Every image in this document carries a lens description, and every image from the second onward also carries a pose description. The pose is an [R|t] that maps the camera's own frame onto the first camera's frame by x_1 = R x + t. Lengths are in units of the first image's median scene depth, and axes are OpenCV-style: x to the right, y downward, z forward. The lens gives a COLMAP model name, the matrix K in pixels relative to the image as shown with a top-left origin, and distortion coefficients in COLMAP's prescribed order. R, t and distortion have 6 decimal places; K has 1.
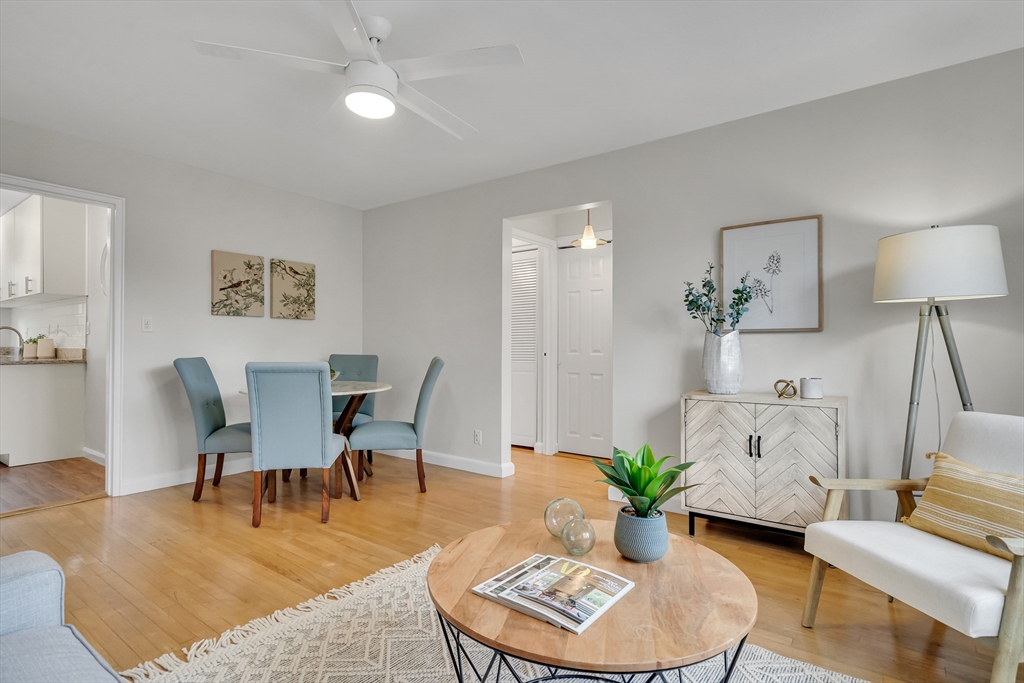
lens RADIAL K [[513.4, 0, 512.0], [0, 513.4, 341.5], [0, 0, 1]] dist [0.000256, 0.000160]
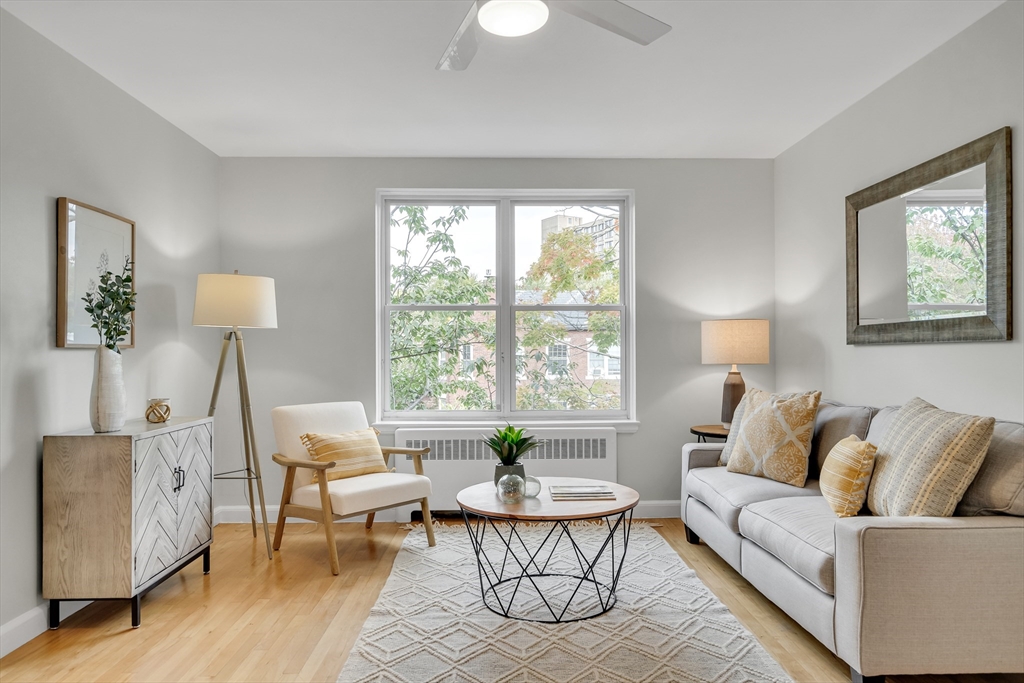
lens RADIAL K [[666.8, 0, 513.2], [0, 666.8, 349.6], [0, 0, 1]] dist [0.002693, 0.004504]
pose [[-0.621516, 0.005044, 0.783386, -0.486199], [-0.005282, 0.999930, -0.010629, -0.005191], [-0.783384, -0.010744, -0.621445, 0.783485]]
